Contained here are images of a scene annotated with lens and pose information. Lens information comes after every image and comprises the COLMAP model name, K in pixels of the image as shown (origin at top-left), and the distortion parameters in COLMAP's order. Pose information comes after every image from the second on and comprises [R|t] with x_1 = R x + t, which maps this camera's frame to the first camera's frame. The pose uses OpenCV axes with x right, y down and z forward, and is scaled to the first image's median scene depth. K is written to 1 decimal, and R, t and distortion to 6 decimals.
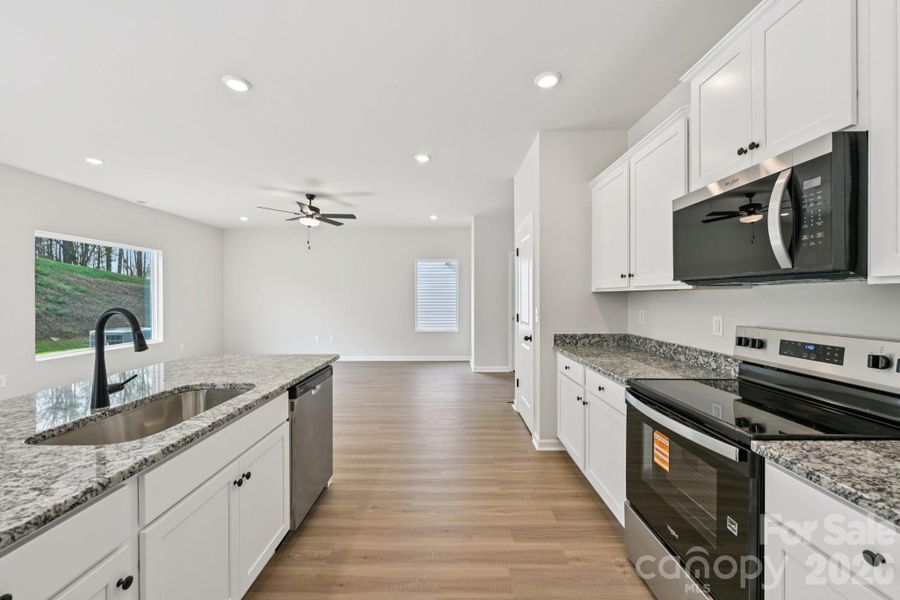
lens RADIAL K [[359.4, 0, 443.2], [0, 359.4, 298.4], [0, 0, 1]] dist [-0.000447, -0.000058]
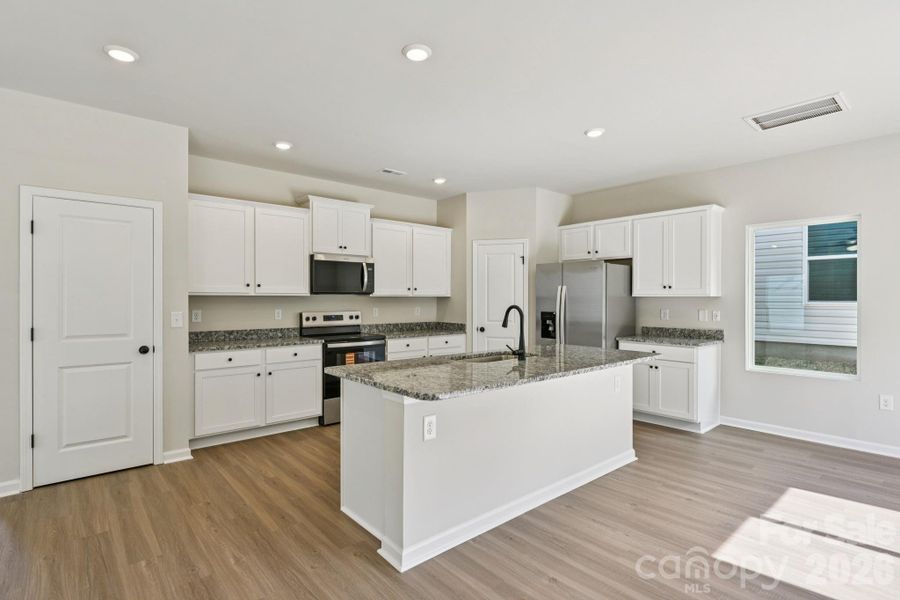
lens RADIAL K [[449.1, 0, 446.4], [0, 449.1, 299.2], [0, 0, 1]] dist [-0.000854, -0.000247]
pose [[-0.665516, 0.002351, 0.746380, -1.658925], [0.006128, 0.999979, 0.002314, -0.007074], [-0.746359, 0.006114, -0.665516, 1.944208]]
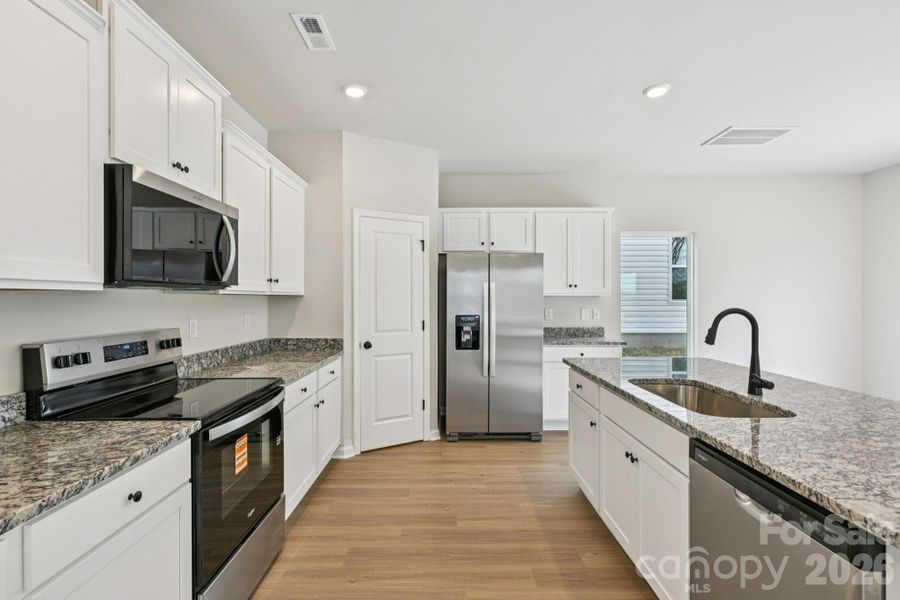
lens RADIAL K [[417.3, 0, 447.4], [0, 417.3, 298.5], [0, 0, 1]] dist [0.000897, -0.000020]
pose [[-0.999857, 0.004802, -0.016229, 0.035048], [0.004683, 0.999962, 0.007324, -0.013073], [0.016263, 0.007246, -0.999841, 1.620883]]
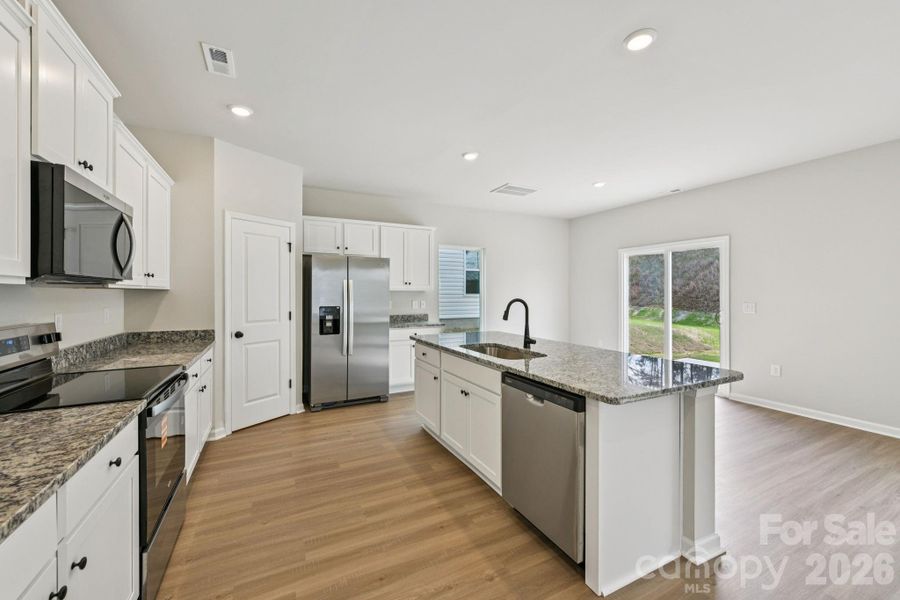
lens RADIAL K [[357.7, 0, 447.2], [0, 357.7, 292.9], [0, 0, 1]] dist [-0.000460, -0.000021]
pose [[-0.887704, 0.003967, -0.460397, 0.248488], [0.000095, 0.999964, 0.008431, -0.014256], [0.460414, 0.007441, -0.887673, 1.791112]]
